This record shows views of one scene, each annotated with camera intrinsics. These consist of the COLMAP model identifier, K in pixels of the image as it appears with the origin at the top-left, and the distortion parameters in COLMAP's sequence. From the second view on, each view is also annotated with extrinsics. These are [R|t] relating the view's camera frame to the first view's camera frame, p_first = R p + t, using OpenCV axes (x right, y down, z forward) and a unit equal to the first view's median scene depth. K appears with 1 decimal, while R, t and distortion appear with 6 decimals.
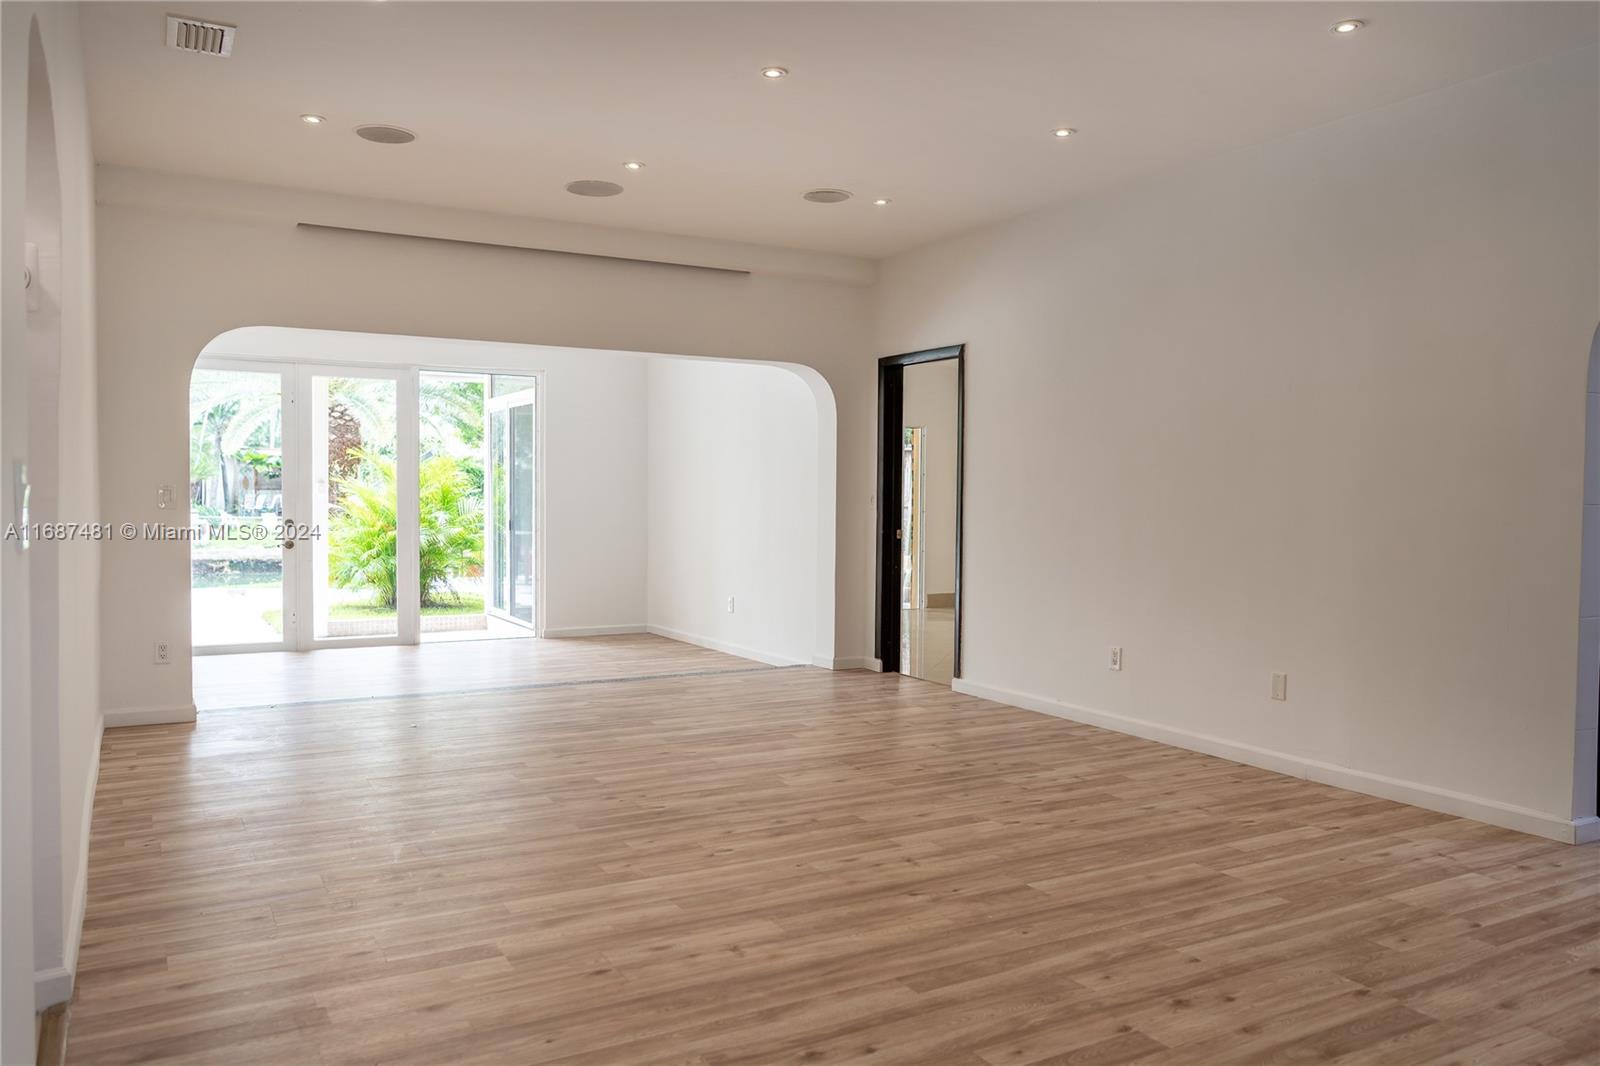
lens RADIAL K [[1184.0, 0, 800.4], [0, 1184.0, 537.3], [0, 0, 1]] dist [-0.001961, -0.002171]
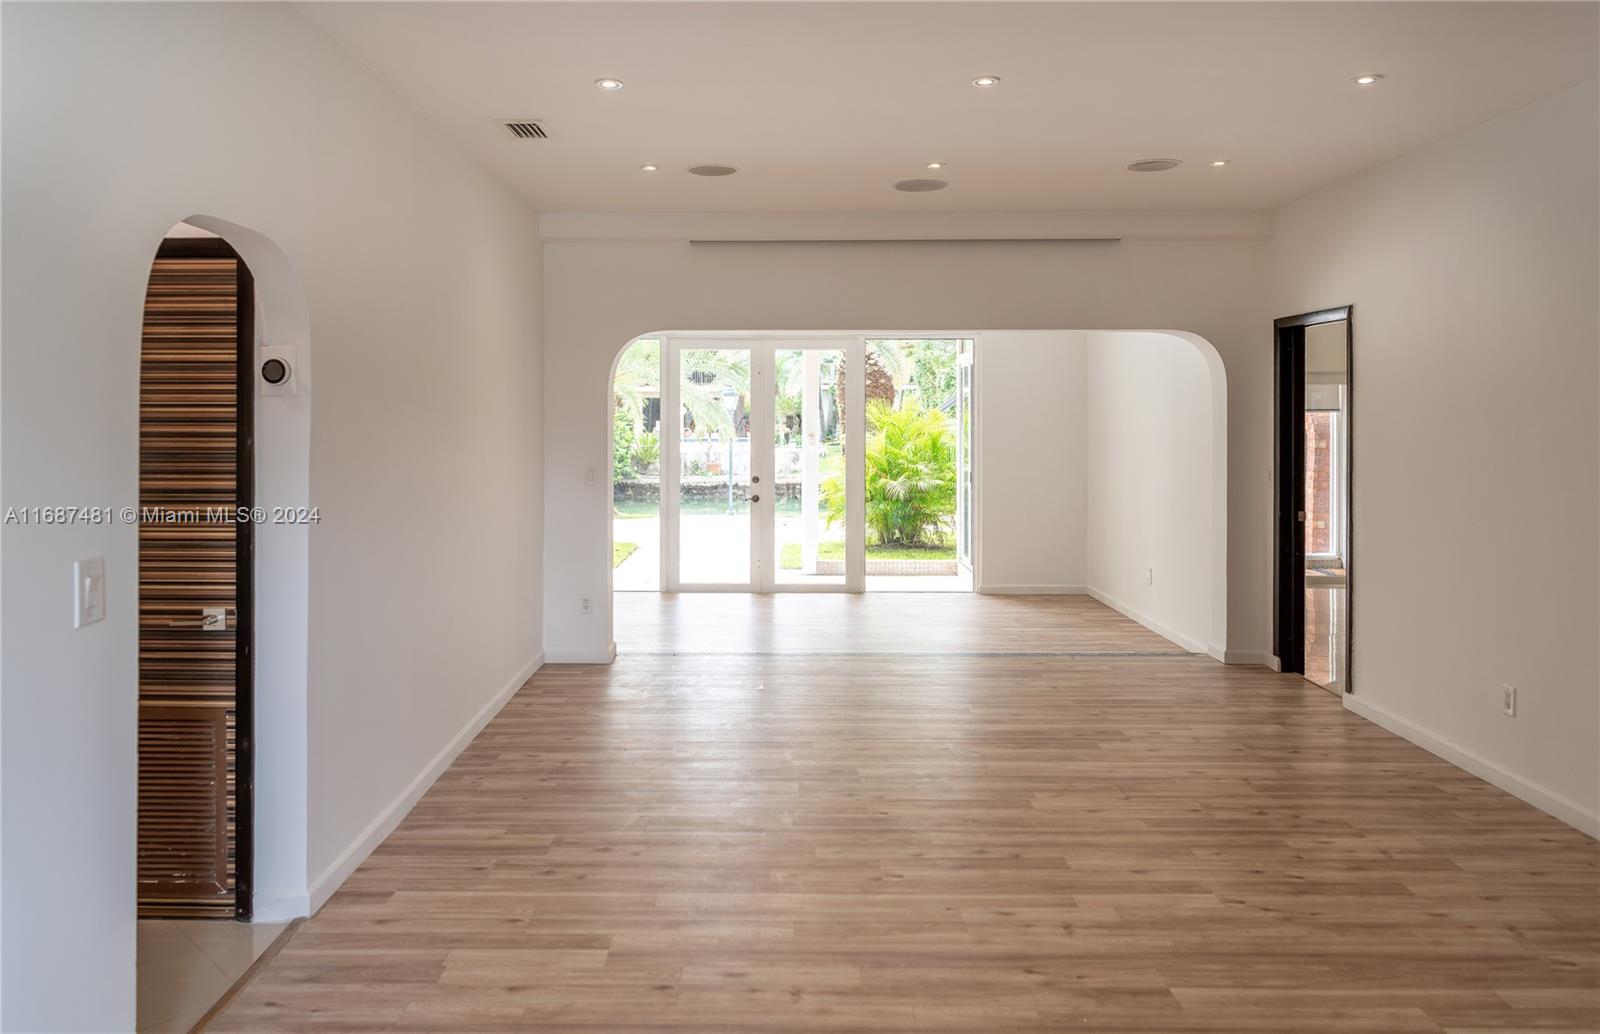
lens RADIAL K [[1171.7, 0, 796.3], [0, 1171.7, 396.7], [0, 0, 1]] dist [0.000485, -0.001714]
pose [[0.861071, -0.014487, -0.508279, 0.324325], [-0.007190, 0.999147, -0.040657, -0.084988], [0.508434, 0.038663, 0.860232, 0.083094]]
